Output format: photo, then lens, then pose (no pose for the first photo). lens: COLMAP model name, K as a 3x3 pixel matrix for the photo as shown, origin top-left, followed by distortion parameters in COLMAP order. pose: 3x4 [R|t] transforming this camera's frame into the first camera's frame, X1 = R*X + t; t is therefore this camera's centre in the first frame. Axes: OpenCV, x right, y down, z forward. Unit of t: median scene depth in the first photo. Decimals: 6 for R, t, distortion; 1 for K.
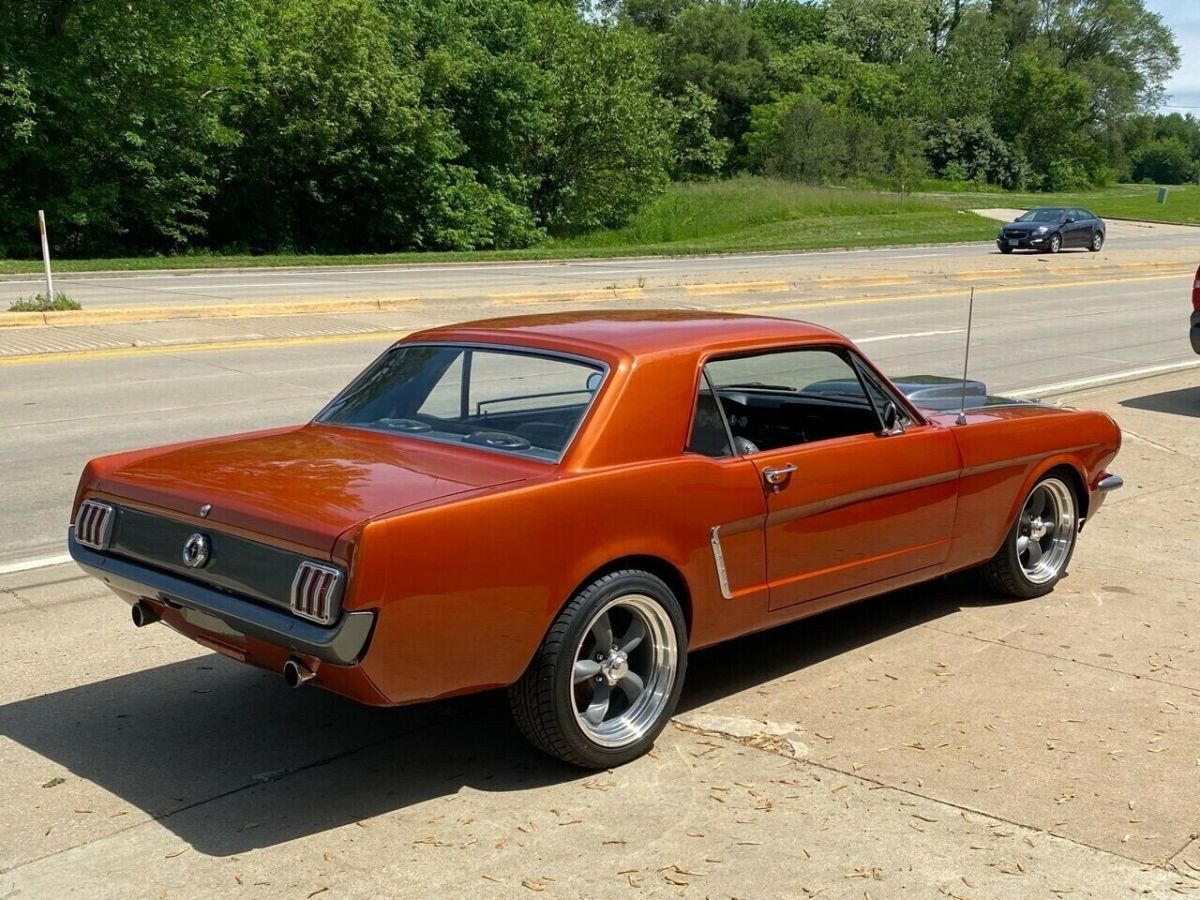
lens RADIAL K [[1463.7, 0, 601.4], [0, 1463.7, 449.7], [0, 0, 1]] dist [0.035990, 0.000000]
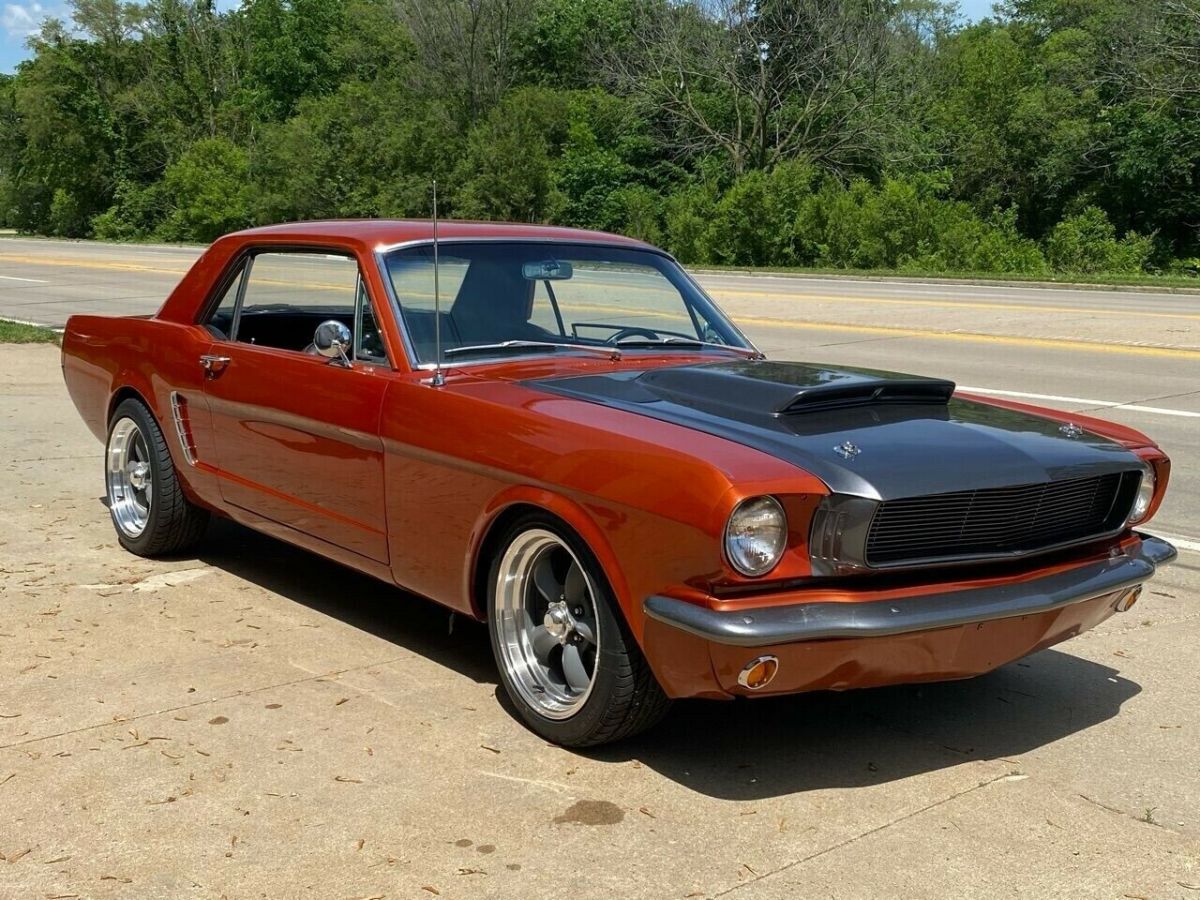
lens RADIAL K [[1463.7, 0, 591.4], [0, 1463.7, 457.2], [0, 0, 1]] dist [0.035990, 0.000000]
pose [[-0.150515, 0.134339, -0.979438, 0.899431], [-0.176283, 0.971199, 0.160300, -0.105867], [0.972764, 0.196786, -0.122499, 1.153787]]
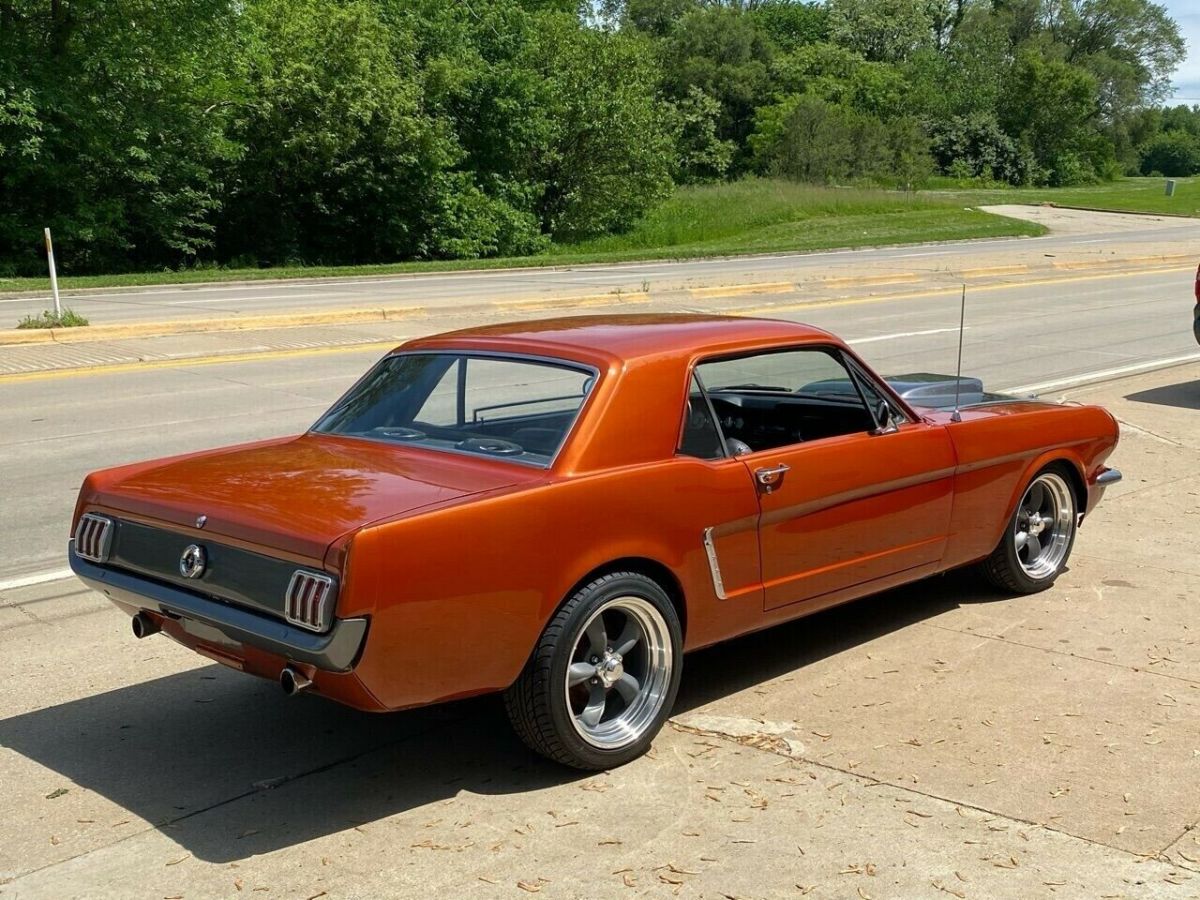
lens RADIAL K [[1463.7, 0, 595.0], [0, 1463.7, 453.5], [0, 0, 1]] dist [0.035990, 0.000000]
pose [[0.999712, -0.020078, -0.013171, 0.011452], [0.020064, 0.999798, -0.001137, 0.000867], [0.013191, 0.000872, 0.999913, -0.004977]]
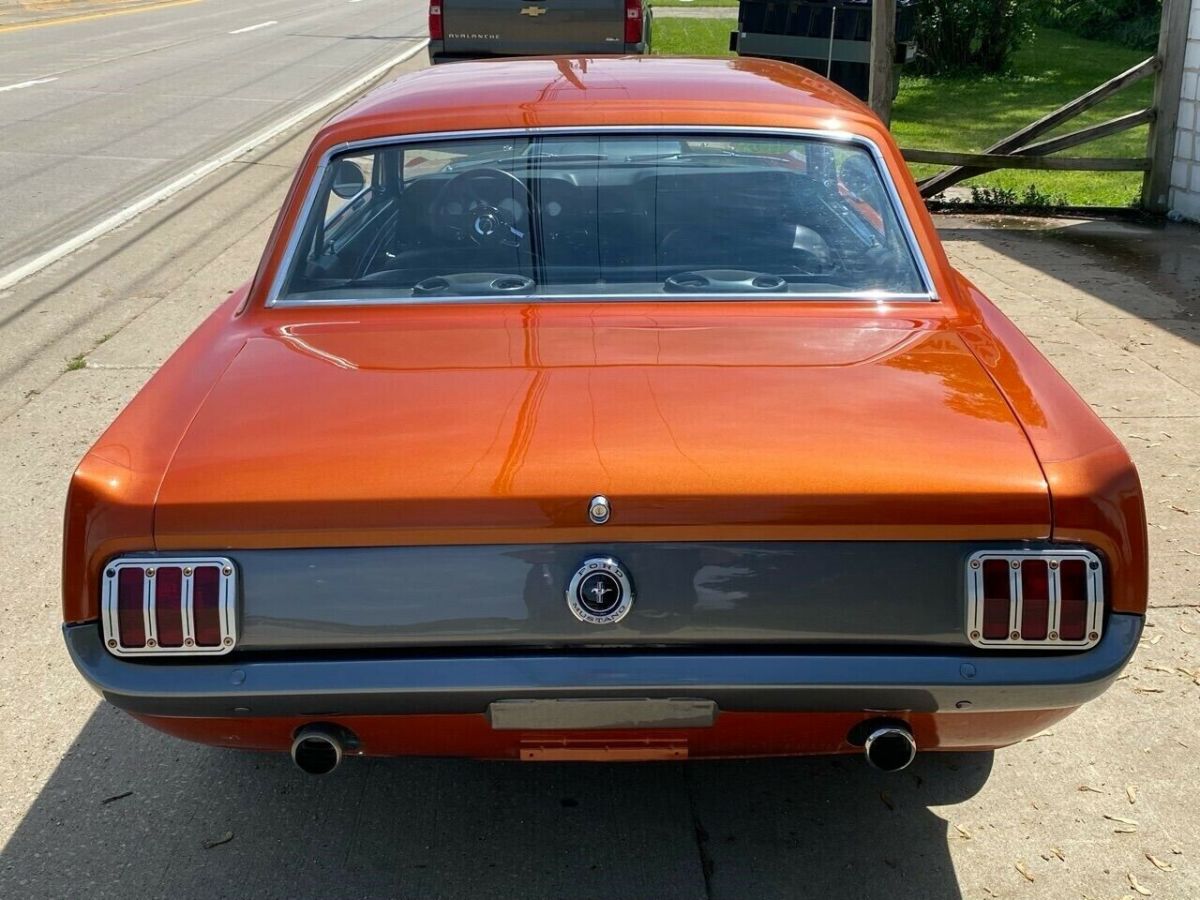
lens RADIAL K [[1463.7, 0, 600.0], [0, 1463.7, 450.1], [0, 0, 1]] dist [0.035990, 0.000000]
pose [[0.719011, -0.238389, 0.652836, -0.439100], [0.123563, 0.968215, 0.217465, -0.065848], [-0.683927, -0.075694, 0.725613, 0.470395]]
